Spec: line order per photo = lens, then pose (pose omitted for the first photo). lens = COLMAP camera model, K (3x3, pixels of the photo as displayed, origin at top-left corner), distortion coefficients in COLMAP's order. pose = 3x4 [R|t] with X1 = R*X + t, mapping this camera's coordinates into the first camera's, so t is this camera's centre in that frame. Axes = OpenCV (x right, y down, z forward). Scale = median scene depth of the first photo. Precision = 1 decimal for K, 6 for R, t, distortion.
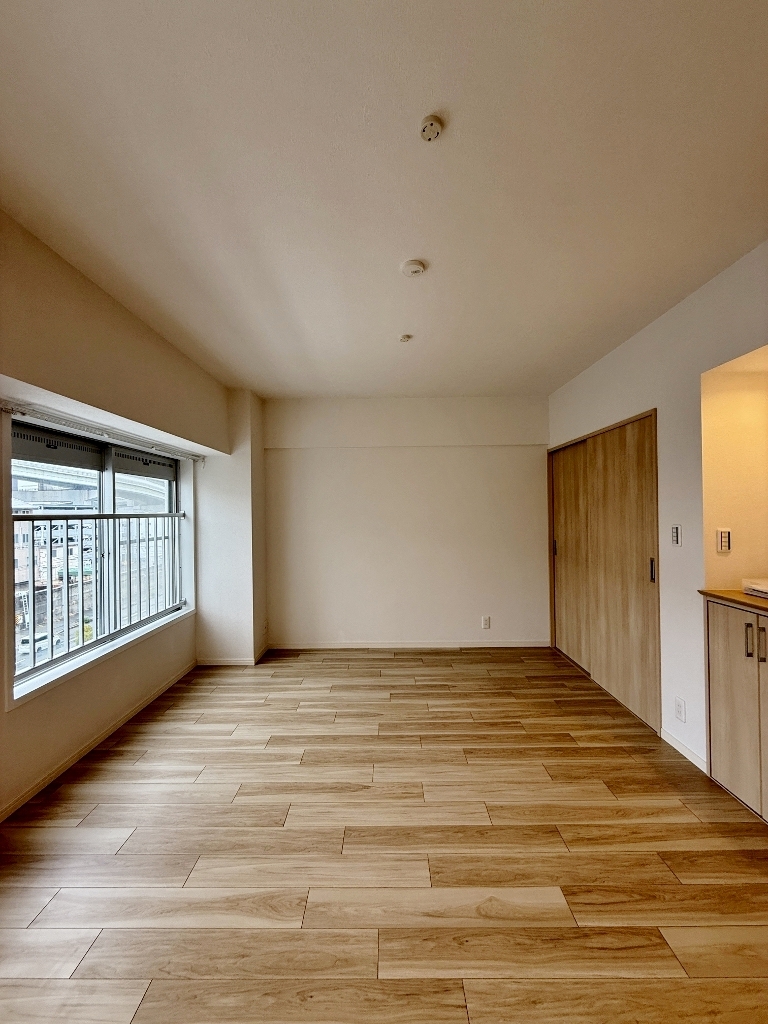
lens RADIAL K [[410.9, 0, 381.5], [0, 410.9, 512.7], [0, 0, 1]] dist [-0.001462, 0.001115]
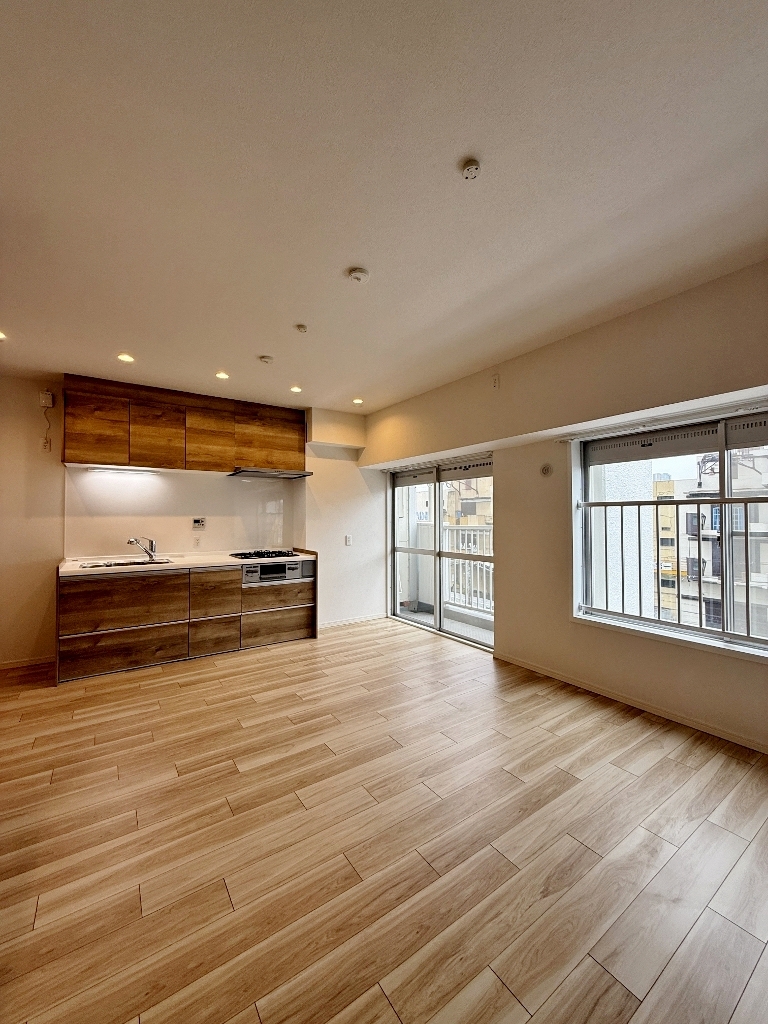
lens RADIAL K [[410.9, 0, 386.5], [0, 410.9, 510.0], [0, 0, 1]] dist [-0.001462, 0.001115]
pose [[-0.815640, 0.008762, -0.578494, 0.500999], [0.013865, 0.999894, -0.004404, 0.025121], [0.578394, -0.011613, -0.815675, 1.476077]]
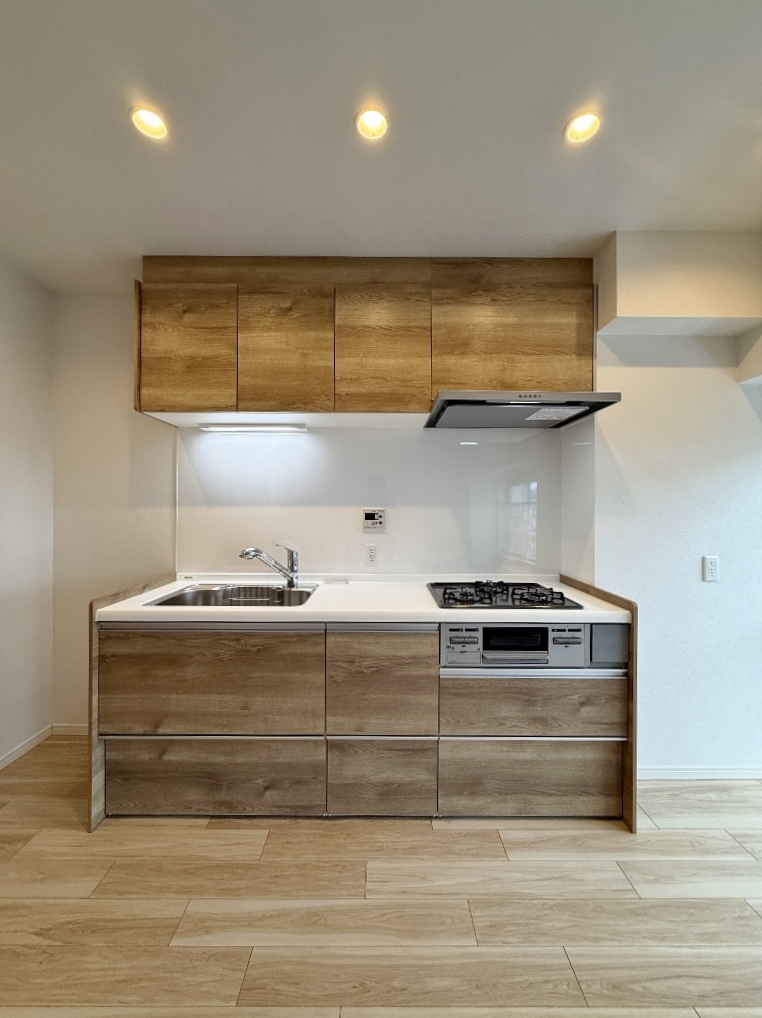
lens RADIAL K [[408.5, 0, 378.9], [0, 408.5, 507.7], [0, 0, 1]] dist [-0.001462, 0.001115]
pose [[-0.999818, 0.013958, -0.012970, 0.140965], [0.013941, 0.999902, 0.001409, 0.033786], [0.012988, 0.001228, -0.999915, 0.508259]]
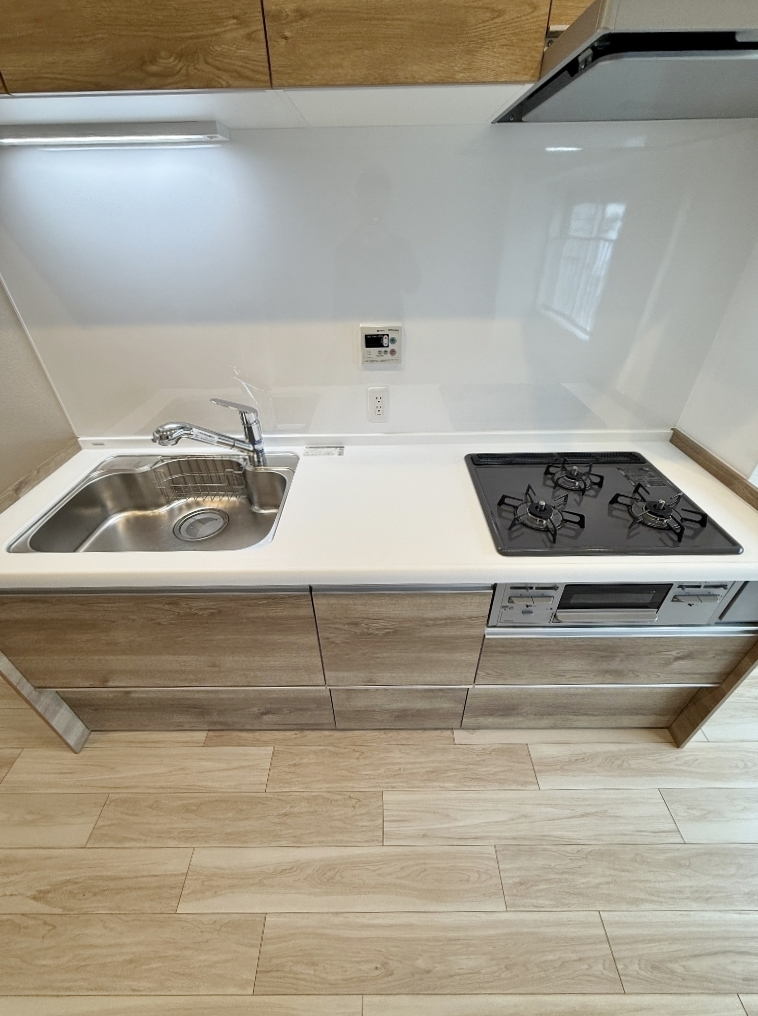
lens RADIAL K [[407.7, 0, 377.4], [0, 407.7, 506.7], [0, 0, 1]] dist [-0.001462, 0.001115]
pose [[-0.999350, 0.034934, 0.008872, 0.147782], [0.033574, 0.812706, 0.581706, -0.074708], [0.013111, 0.581626, -0.813351, 0.127359]]
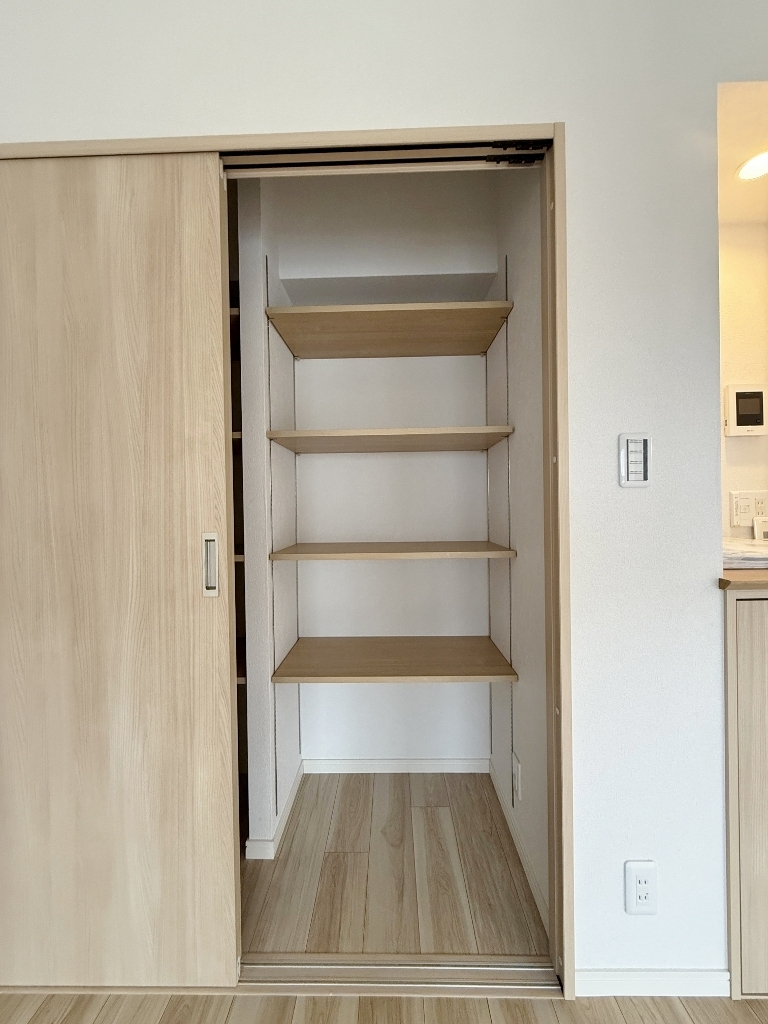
lens RADIAL K [[410.9, 0, 383.3], [0, 410.9, 508.7], [0, 0, 1]] dist [-0.001462, 0.001115]
pose [[0.014484, 0.014828, 0.999785, 0.292198], [0.019388, 0.999698, -0.015107, 0.099791], [-0.999707, 0.019602, 0.014192, 0.855948]]
